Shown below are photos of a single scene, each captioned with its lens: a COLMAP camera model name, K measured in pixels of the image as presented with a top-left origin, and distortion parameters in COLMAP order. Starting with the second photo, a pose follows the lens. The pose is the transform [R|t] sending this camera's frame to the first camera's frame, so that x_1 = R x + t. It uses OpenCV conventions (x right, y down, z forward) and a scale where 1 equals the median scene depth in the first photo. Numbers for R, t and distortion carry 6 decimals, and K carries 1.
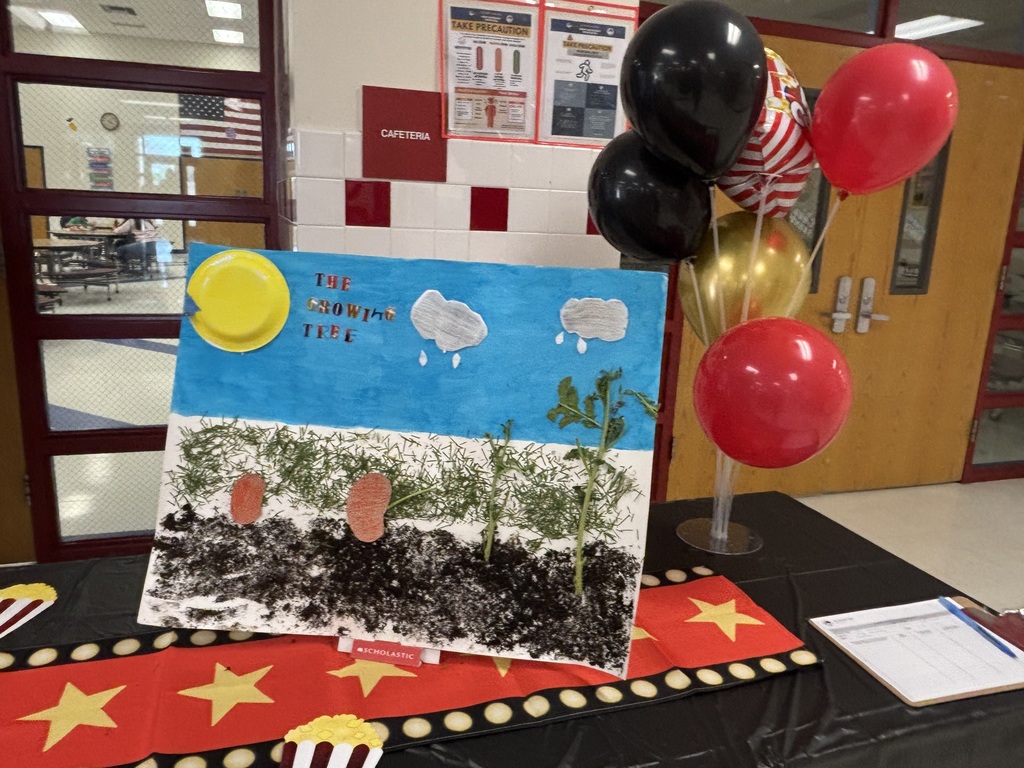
lens RADIAL K [[754.1, 0, 499.4], [0, 754.1, 384.3], [0, 0, 1]] dist [0.061651, -0.101056]
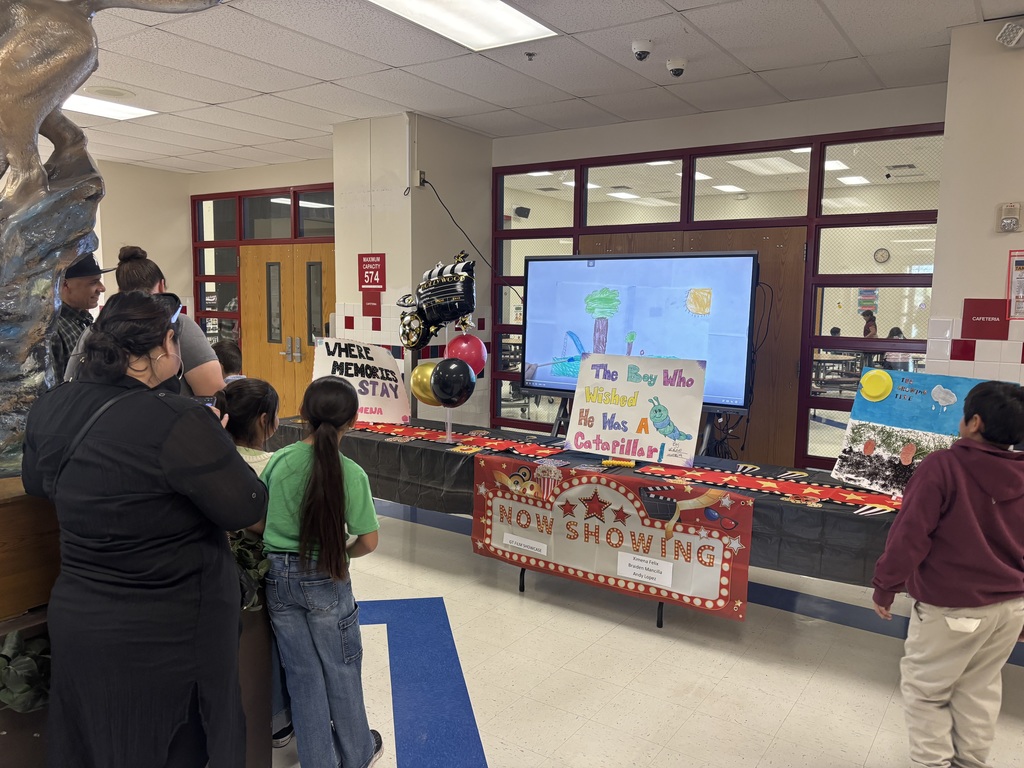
lens RADIAL K [[775.0, 0, 516.2], [0, 775.0, 381.9], [0, 0, 1]] dist [0.049485, -0.049312]
pose [[0.625176, 0.054916, -0.778549, 1.254376], [-0.170800, 0.982969, -0.067818, 0.352985], [0.761565, 0.175375, 0.623909, -2.172532]]
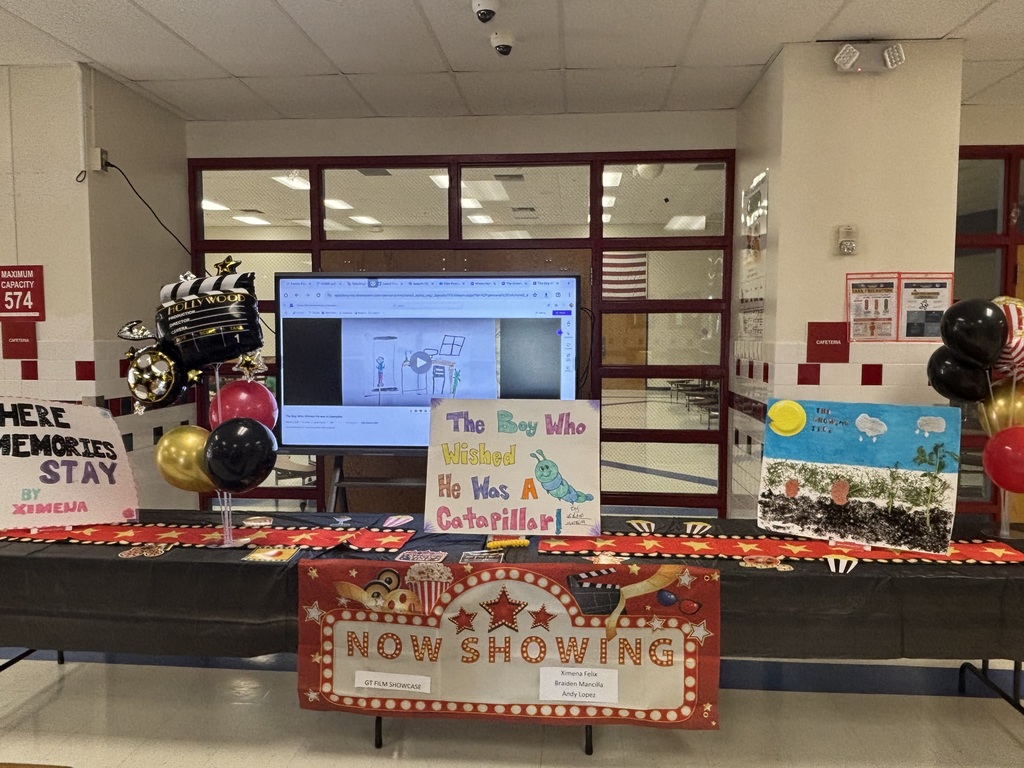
lens RADIAL K [[754.1, 0, 521.8], [0, 754.1, 385.6], [0, 0, 1]] dist [0.061651, -0.101056]
pose [[0.927387, -0.013240, -0.373869, -0.205242], [-0.050396, 0.985843, -0.159919, 0.274933], [0.370694, 0.167148, 0.913591, -1.976936]]
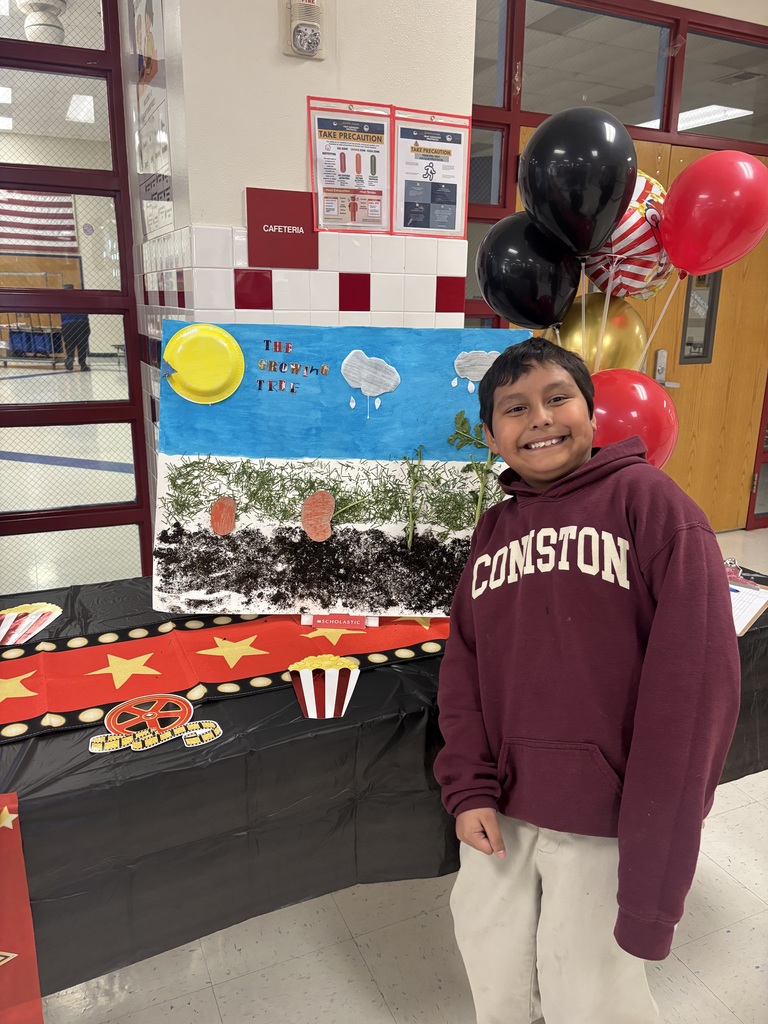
lens RADIAL K [[775.0, 0, 393.8], [0, 775.0, 510.2], [0, 0, 1]] dist [0.049485, -0.049312]
pose [[0.991241, -0.057170, 0.119049, -0.199915], [0.052867, 0.997840, 0.038992, 0.104067], [-0.121021, -0.032357, 0.992122, -0.362495]]
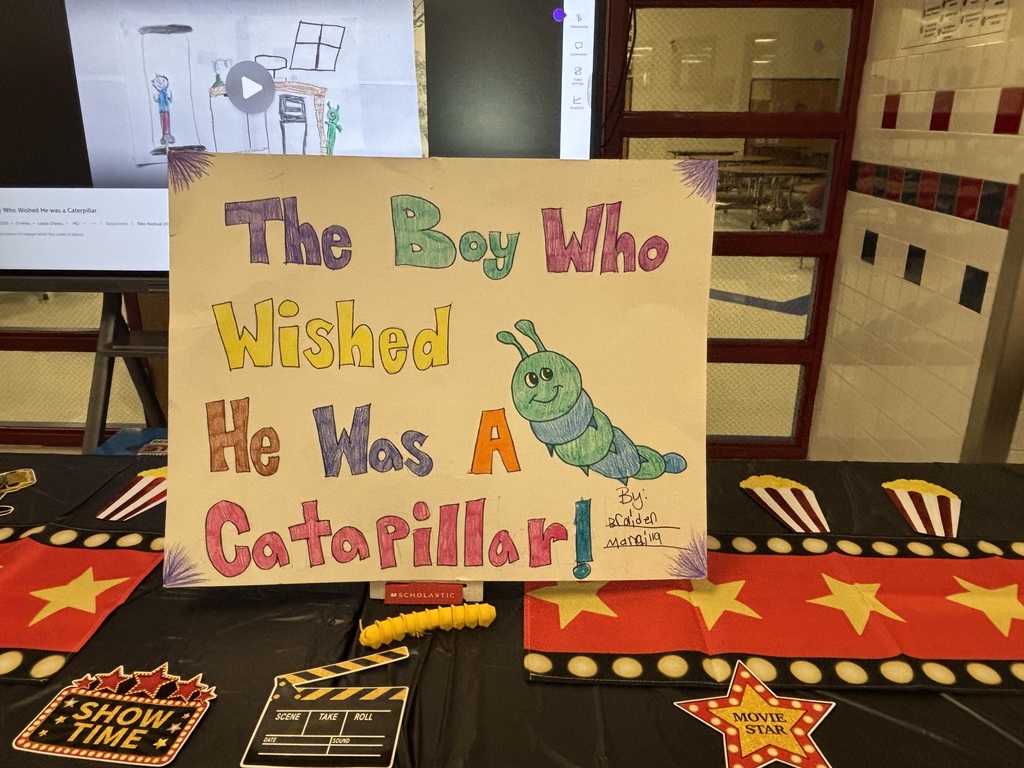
lens RADIAL K [[754.1, 0, 512.0], [0, 754.1, 381.8], [0, 0, 1]] dist [0.061651, -0.101056]
pose [[0.940645, 0.077707, -0.330378, -0.900706], [-0.045225, 0.993454, 0.104902, 0.038990], [0.336367, -0.083734, 0.938001, -0.223021]]
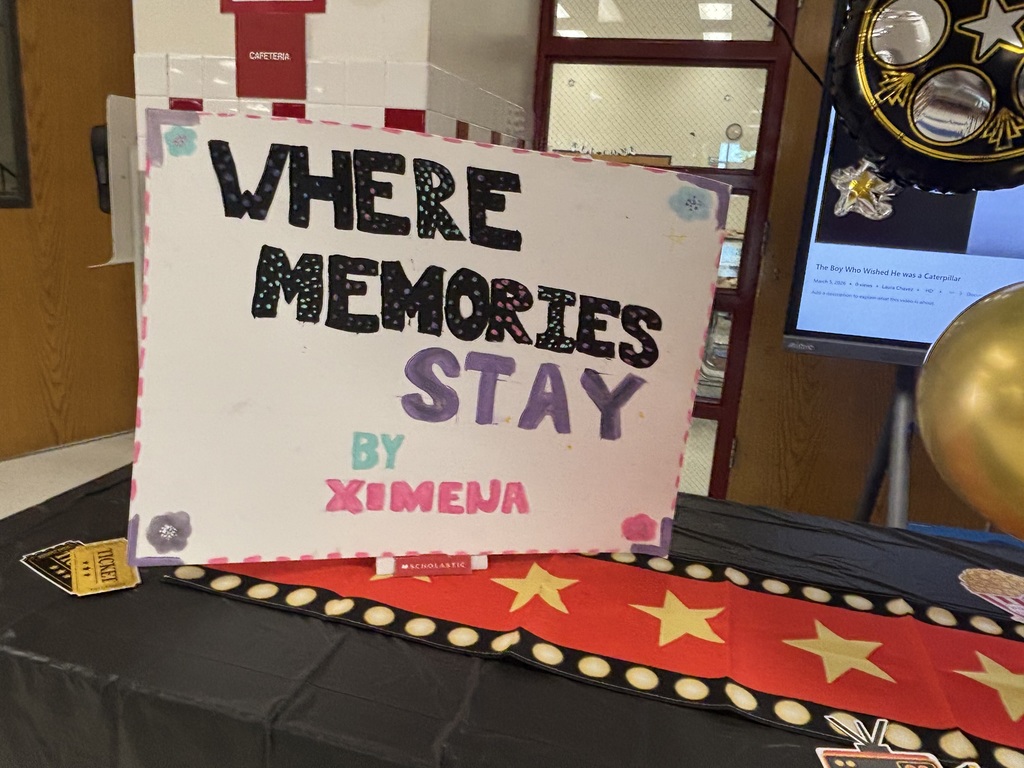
lens RADIAL K [[754.1, 0, 504.2], [0, 754.1, 377.9], [0, 0, 1]] dist [0.061651, -0.101056]
pose [[0.836243, 0.141947, -0.529668, -2.376683], [-0.152378, 0.988026, 0.024209, 0.183548], [0.526762, 0.060465, 0.847860, -0.686582]]
